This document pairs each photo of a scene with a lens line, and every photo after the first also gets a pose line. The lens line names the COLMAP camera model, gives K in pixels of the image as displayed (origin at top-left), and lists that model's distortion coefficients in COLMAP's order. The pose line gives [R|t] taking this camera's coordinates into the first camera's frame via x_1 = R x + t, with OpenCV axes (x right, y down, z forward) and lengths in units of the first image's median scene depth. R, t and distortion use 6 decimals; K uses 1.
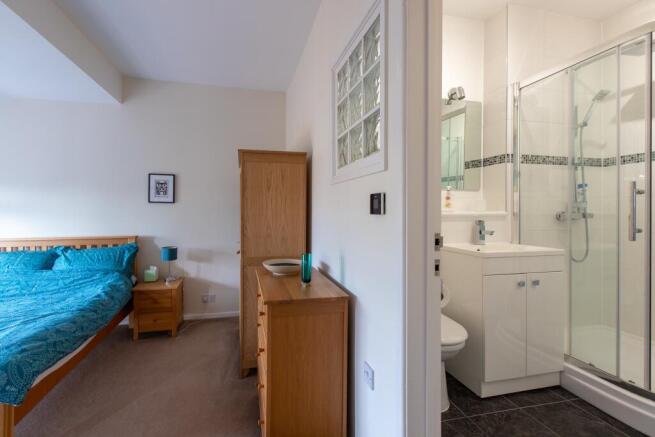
lens RADIAL K [[303.3, 0, 312.2], [0, 303.3, 211.1], [0, 0, 1]] dist [0.000728, -0.000697]
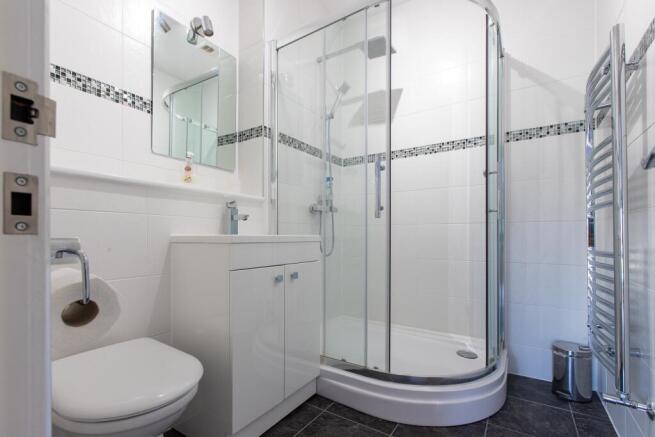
lens RADIAL K [[296.1, 0, 325.6], [0, 296.1, 235.3], [0, 0, 1]] dist [0.001536, 0.000130]
pose [[0.724593, 0.002260, 0.689174, 0.217280], [0.001487, 0.999987, -0.004843, 0.110102], [-0.689176, 0.004534, 0.724580, 0.315601]]
